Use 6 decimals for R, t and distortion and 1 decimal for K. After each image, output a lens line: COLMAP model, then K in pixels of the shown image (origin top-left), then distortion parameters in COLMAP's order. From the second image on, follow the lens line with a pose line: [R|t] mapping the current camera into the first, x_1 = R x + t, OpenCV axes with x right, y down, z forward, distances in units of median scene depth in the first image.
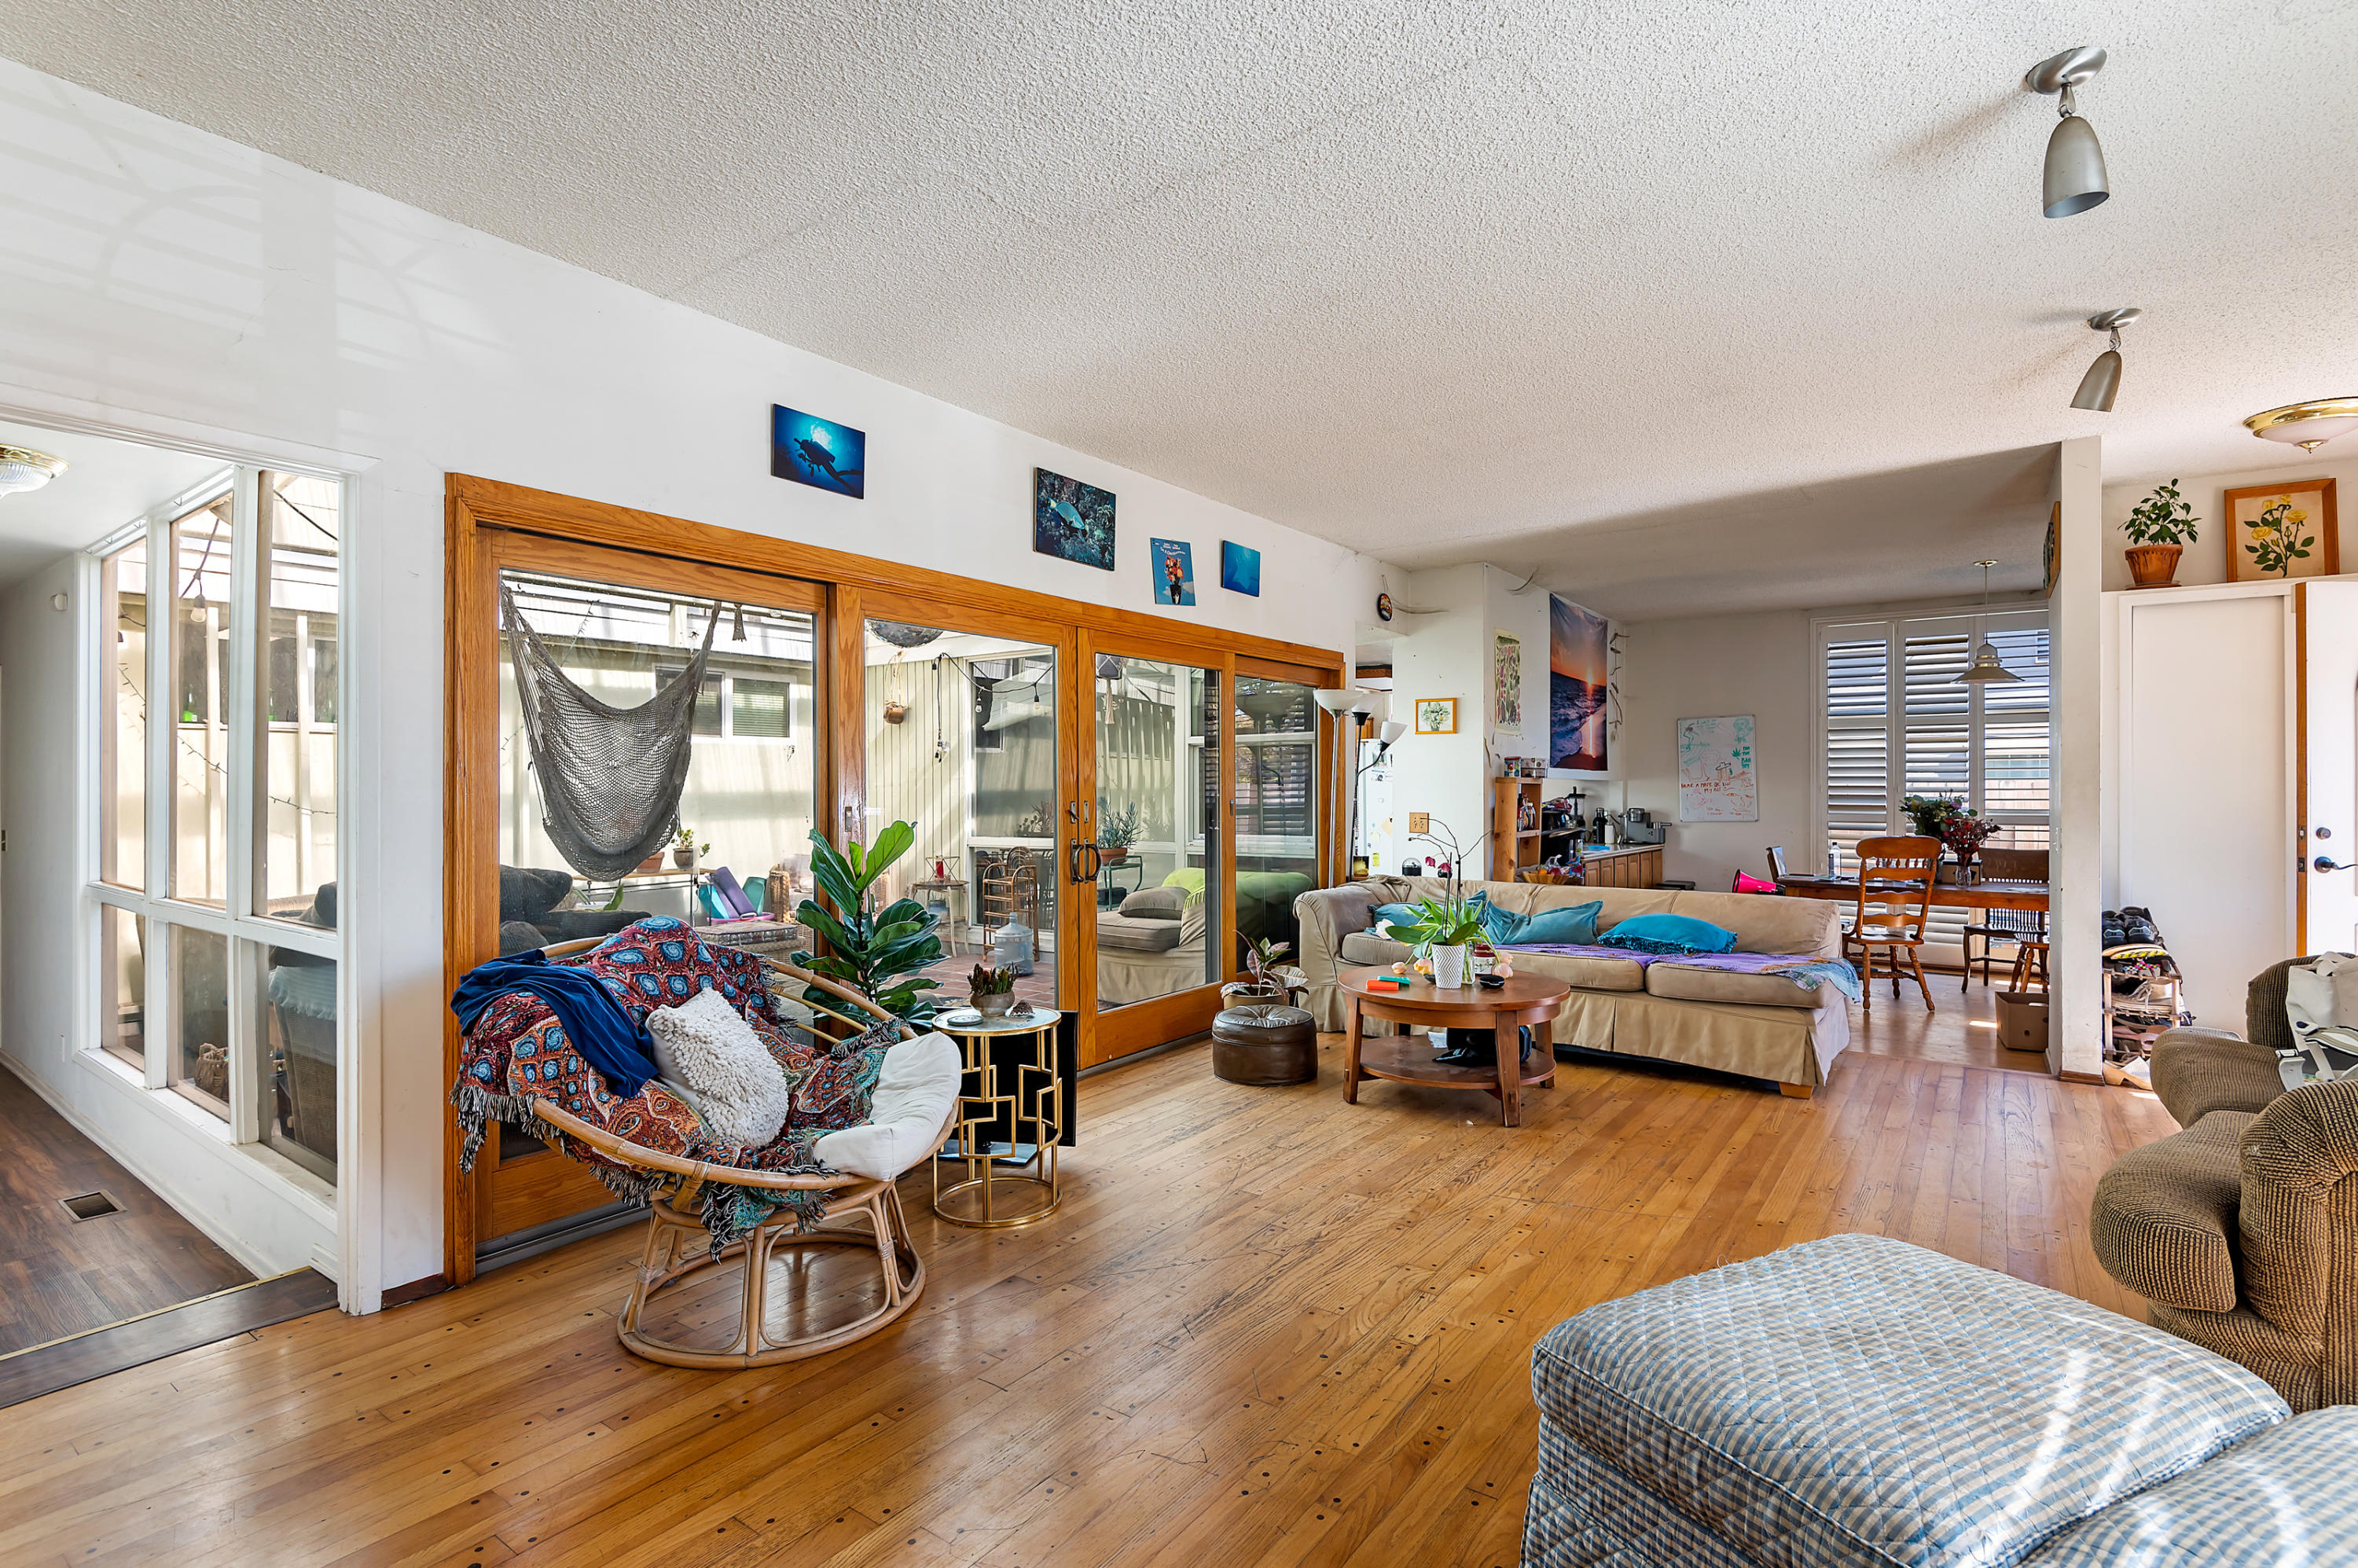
lens RADIAL K [[1103.9, 0, 1177.6], [0, 1103.9, 786.6], [0, 0, 1]] dist [0.000393, -0.000200]
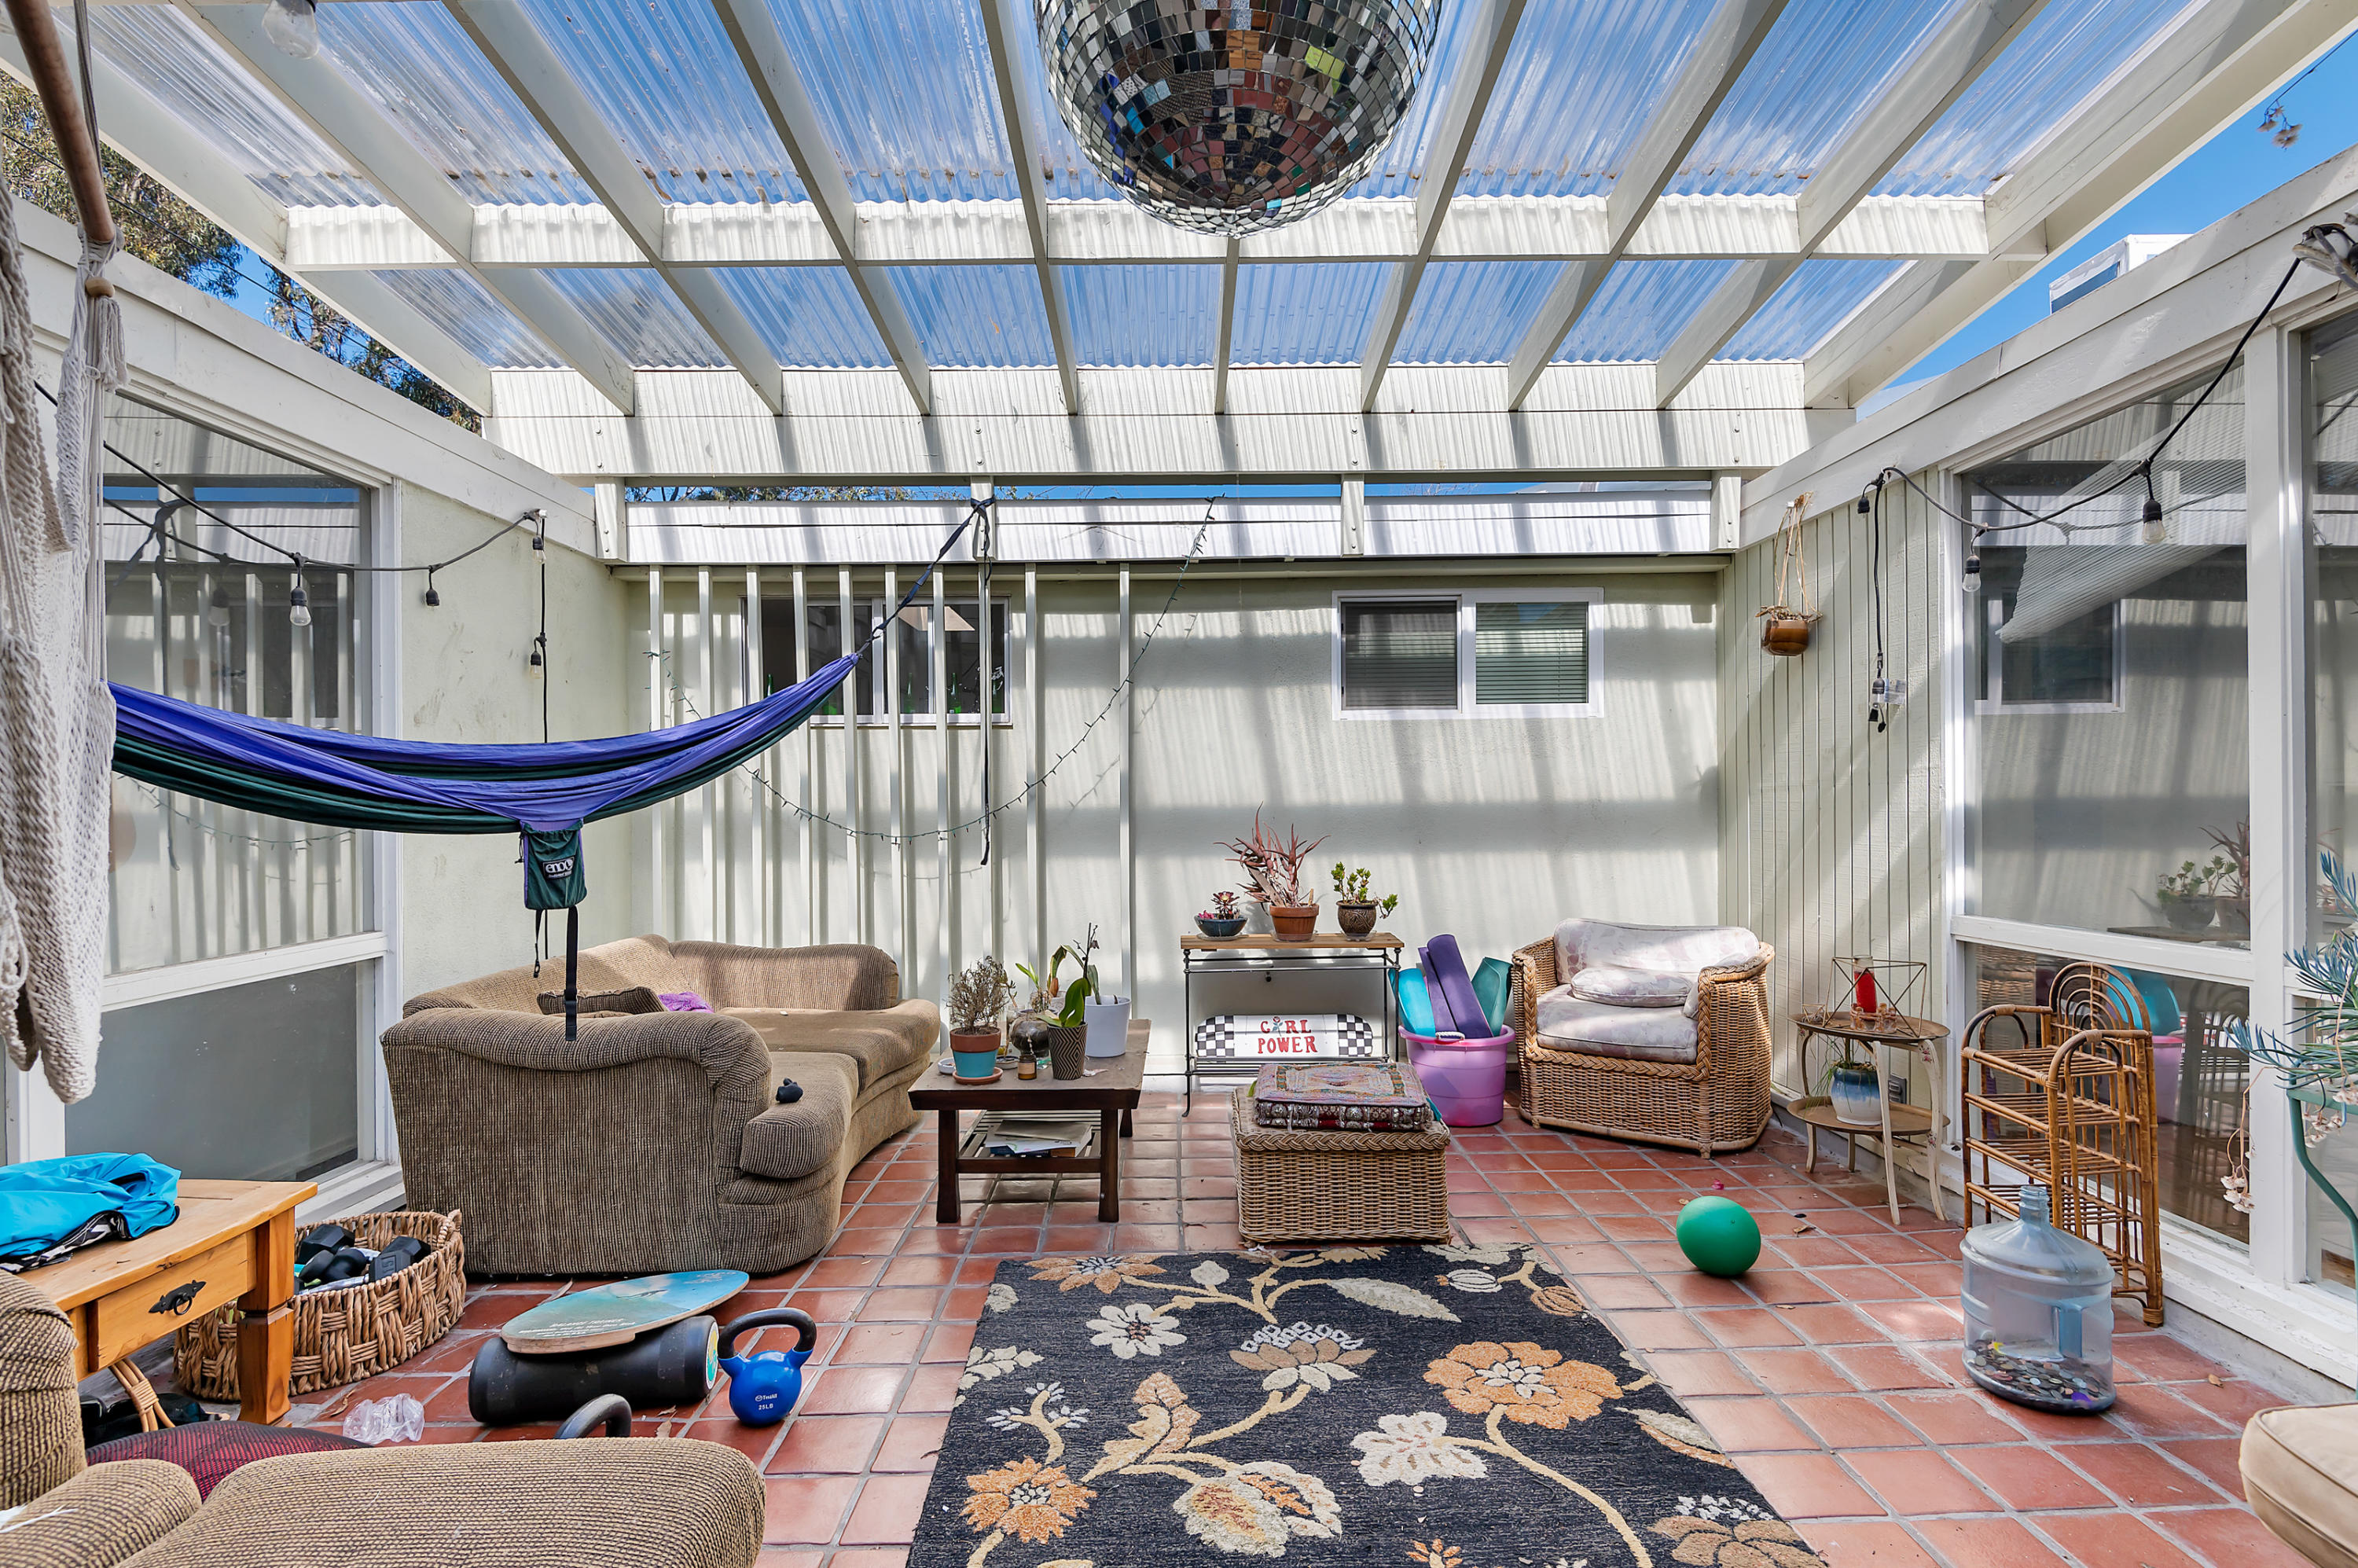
lens RADIAL K [[1103.9, 0, 1166.3], [0, 1103.9, 798.7], [0, 0, 1]] dist [0.000393, -0.000200]
pose [[0.592972, -0.005253, -0.805206, -0.038286], [0.006295, 0.999978, -0.001888, 0.002744], [0.805198, -0.003949, 0.592993, 0.532726]]
